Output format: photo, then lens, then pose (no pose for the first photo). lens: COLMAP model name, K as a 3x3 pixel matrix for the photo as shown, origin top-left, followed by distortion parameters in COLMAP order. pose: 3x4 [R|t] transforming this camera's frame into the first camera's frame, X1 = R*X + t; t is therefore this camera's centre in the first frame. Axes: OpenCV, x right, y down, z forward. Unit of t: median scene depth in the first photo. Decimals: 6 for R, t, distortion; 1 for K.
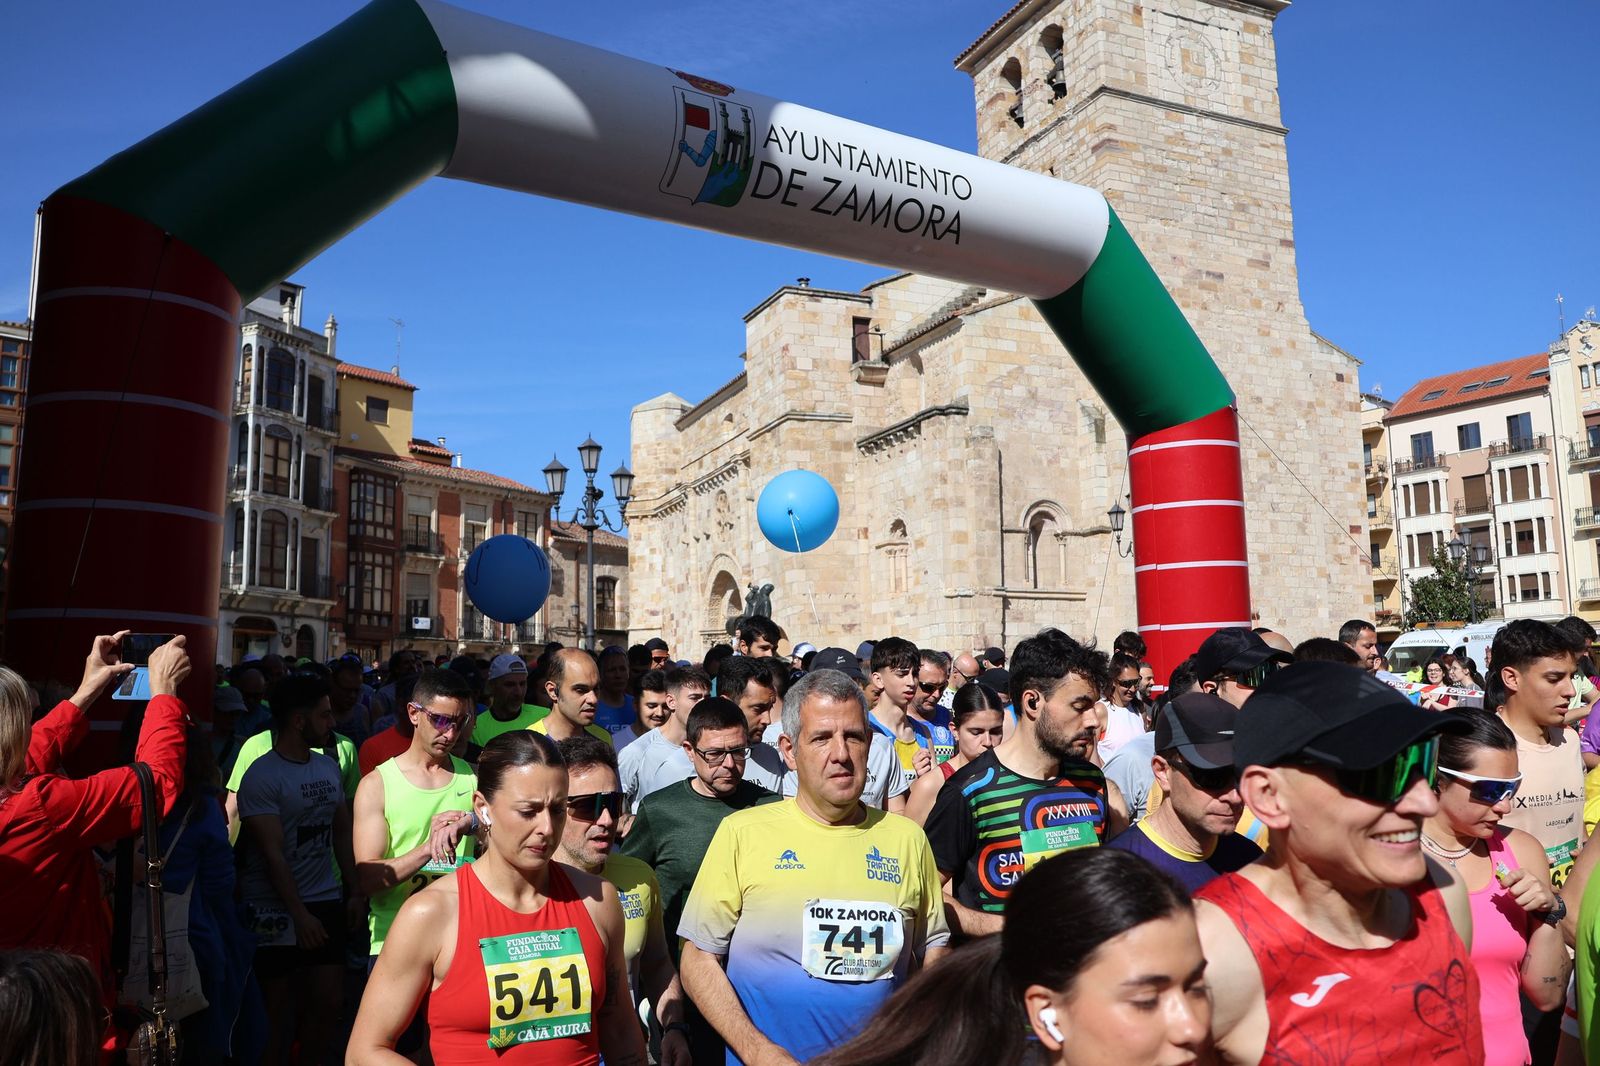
lens RADIAL K [[1356.1, 0, 807.1], [0, 1356.1, 522.9], [0, 0, 1]] dist [-0.148730, 0.115921]
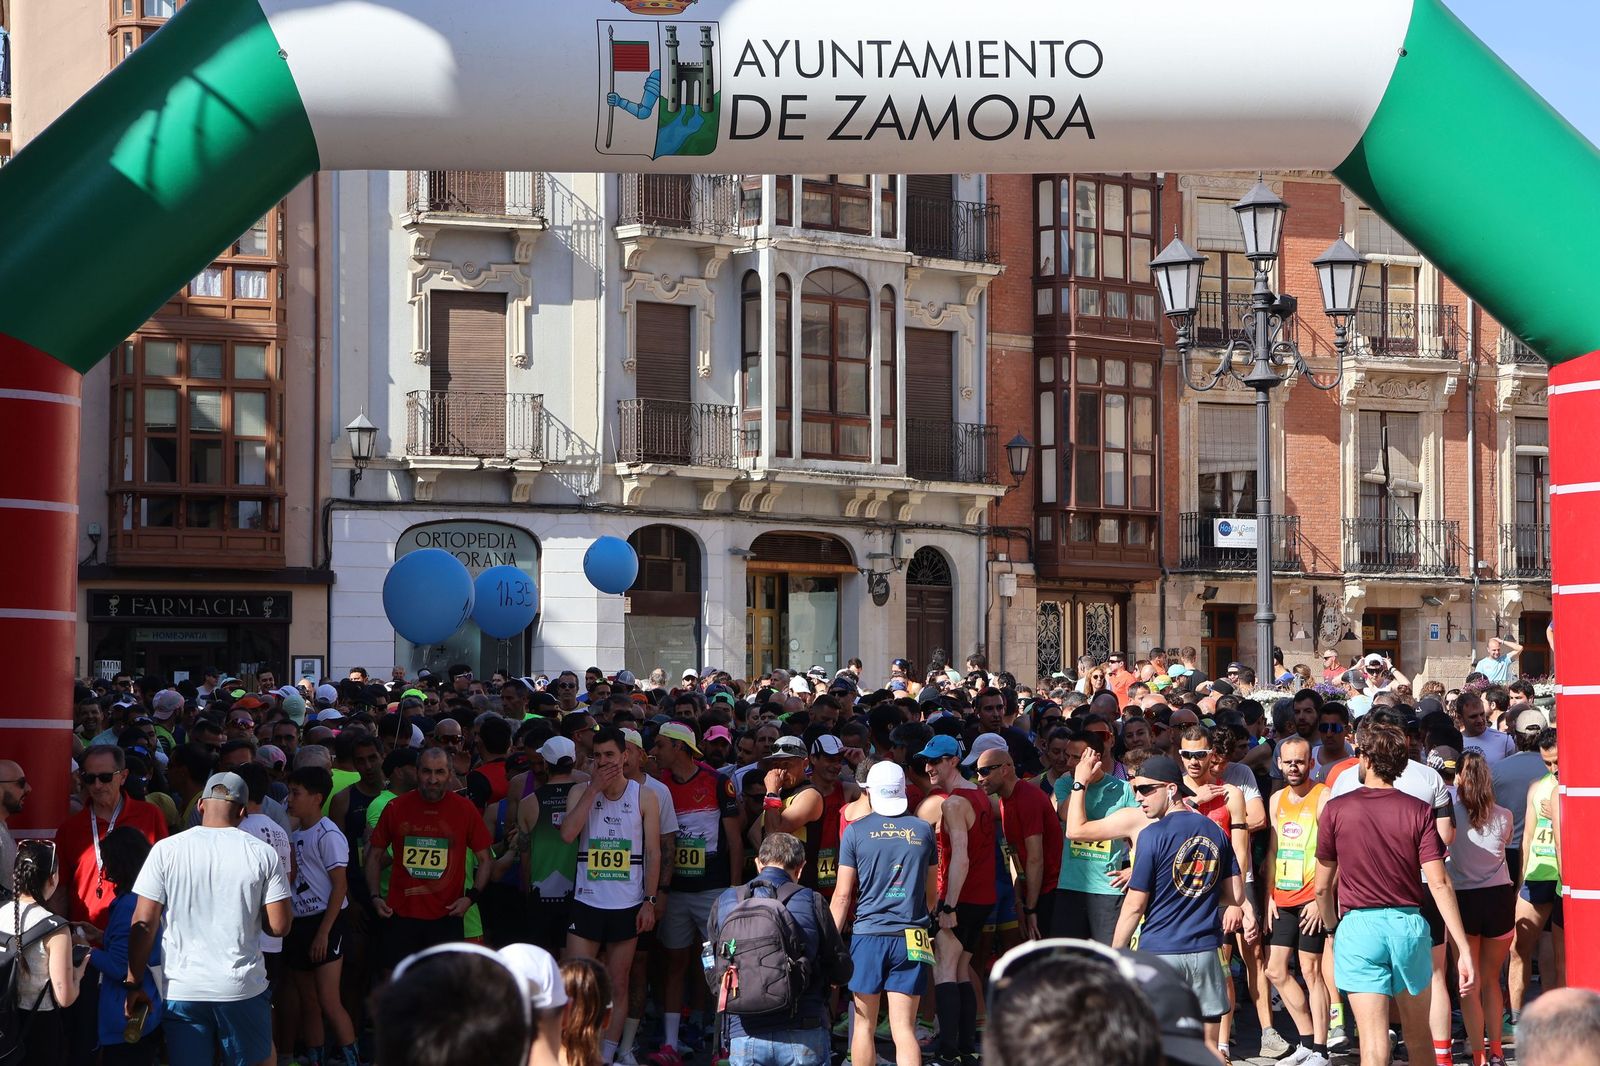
lens RADIAL K [[4361.0, 0, 830.6], [0, 4361.0, 530.1], [0, 0, 1]] dist [0.560381, 0.000000]
pose [[0.898164, -0.007245, -0.439602, 0.188867], [0.047064, 0.995703, 0.079749, -0.037641], [0.437135, -0.092317, 0.894645, -0.208206]]
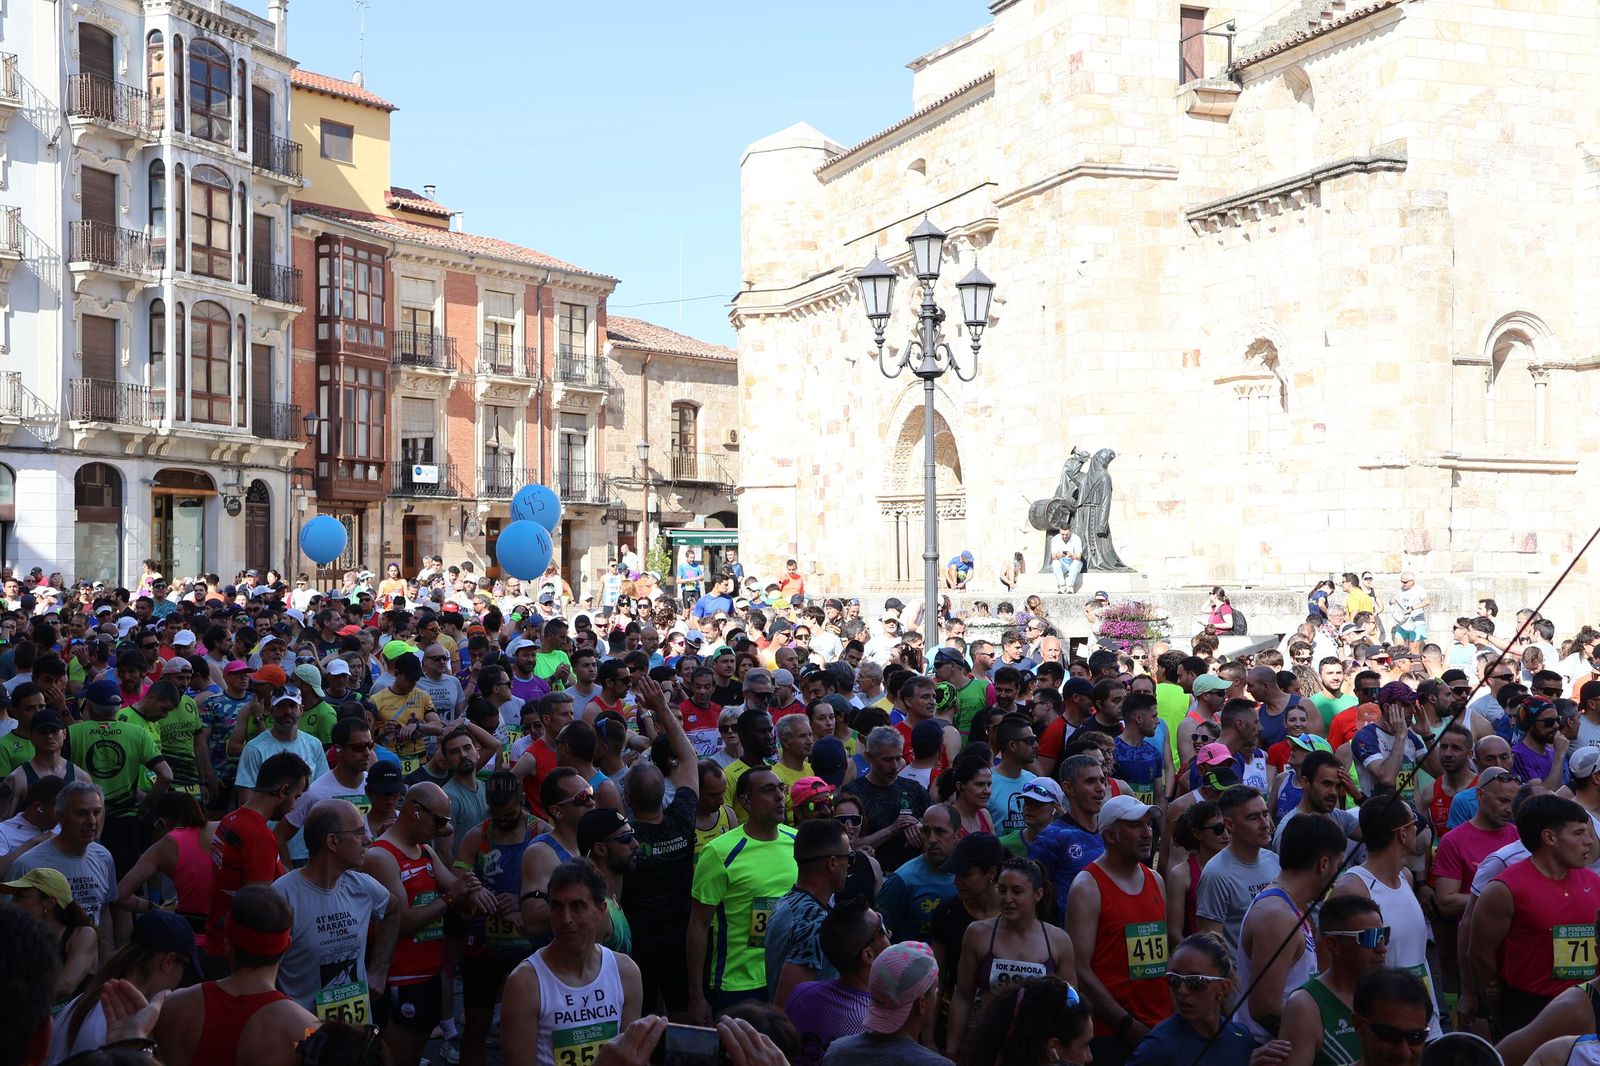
lens RADIAL K [[1892.5, 0, 804.6], [0, 1892.5, 522.2], [0, 0, 1]] dist [0.061433, 0.000000]
pose [[0.999833, 0.013097, -0.012712, -0.105900], [-0.011527, 0.993114, 0.116586, -0.014685], [0.014152, -0.116420, 0.993099, 0.087881]]
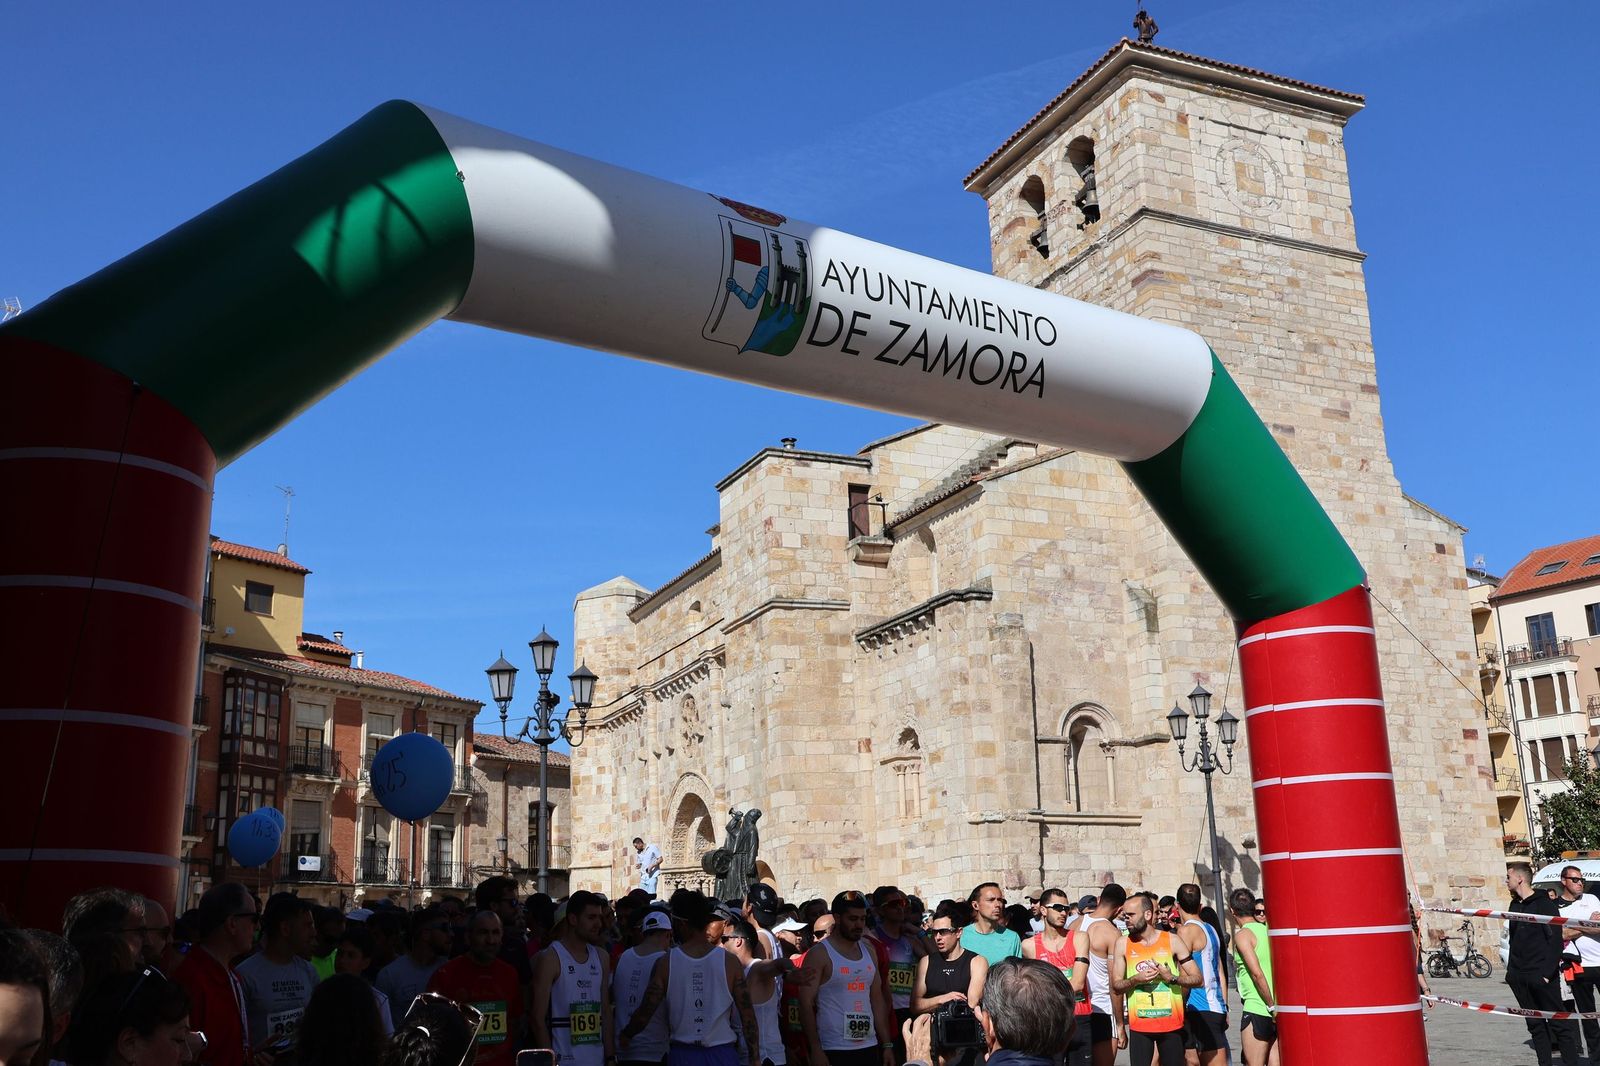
lens RADIAL K [[1642.0, 0, 807.9], [0, 1642.0, 519.6], [0, 0, 1]] dist [-0.032532, 0.000000]
pose [[0.999755, -0.006522, 0.021166, -0.011002], [0.009202, 0.991588, -0.129108, -0.000007], [-0.020146, 0.129271, 0.991405, -0.001432]]
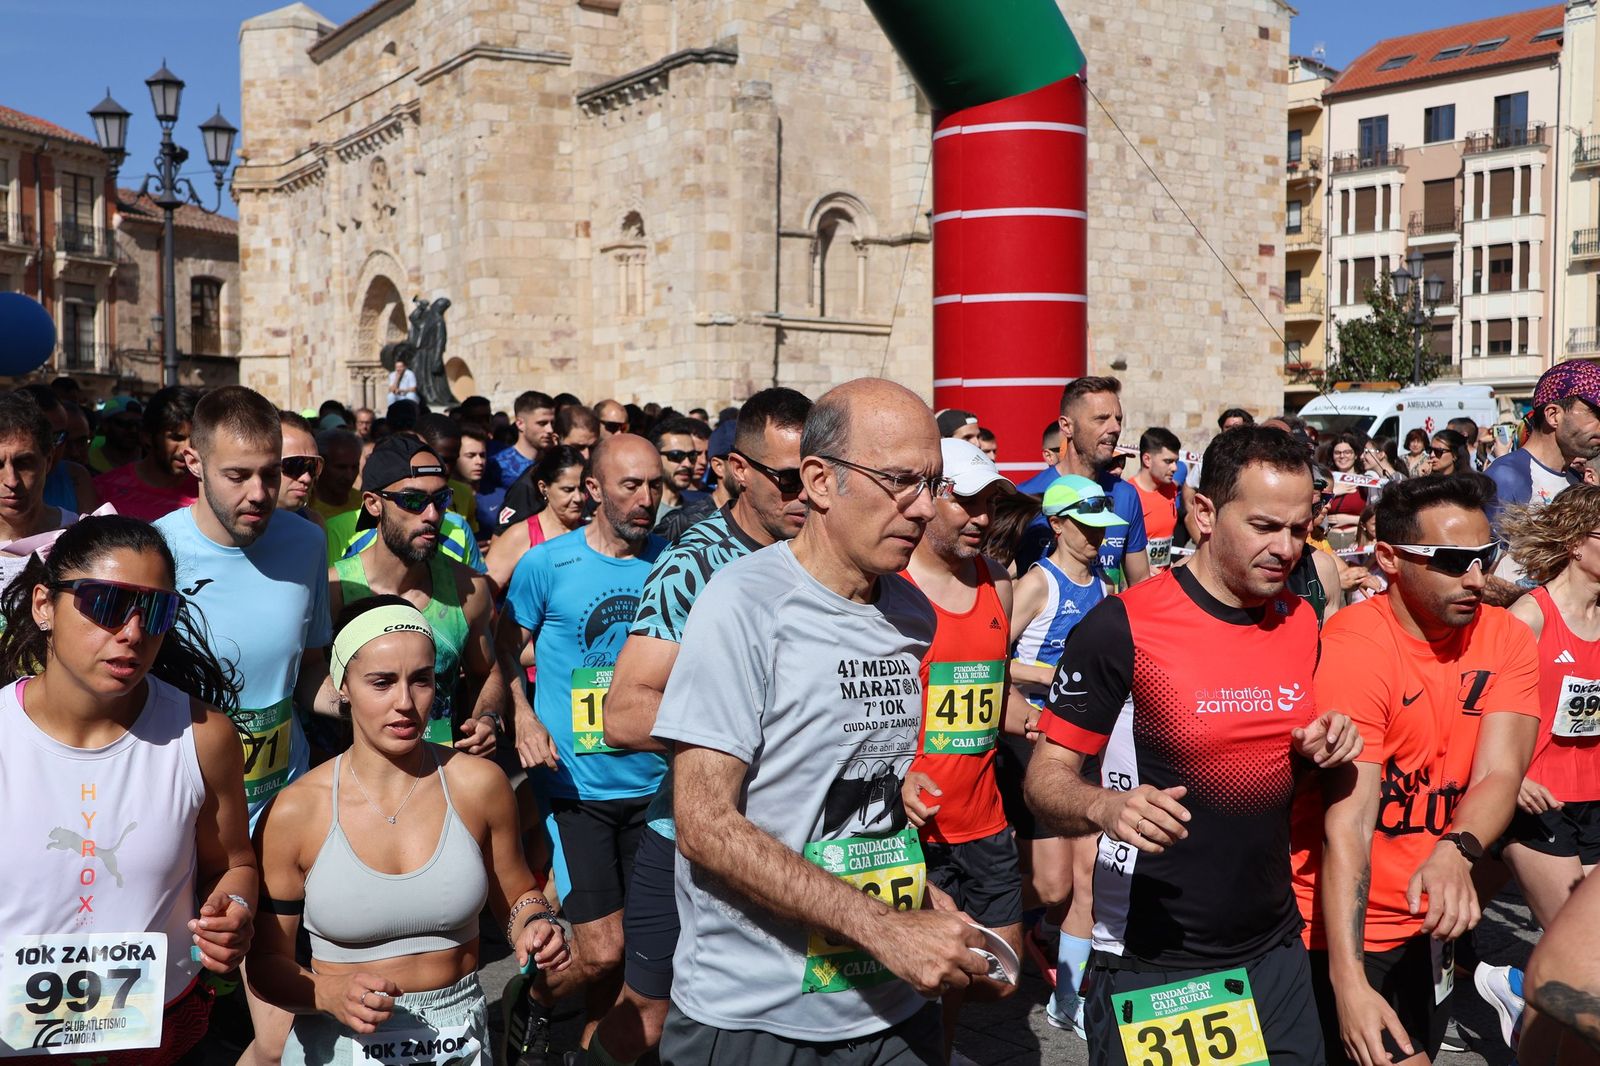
lens RADIAL K [[1892.5, 0, 808.1], [0, 1892.5, 516.4], [0, 0, 1]] dist [0.061433, 0.000000]
pose [[0.987696, 0.015458, 0.155620, 0.004710], [-0.039702, 0.987286, 0.153918, -0.001174], [-0.151262, -0.158203, 0.975752, -0.001019]]
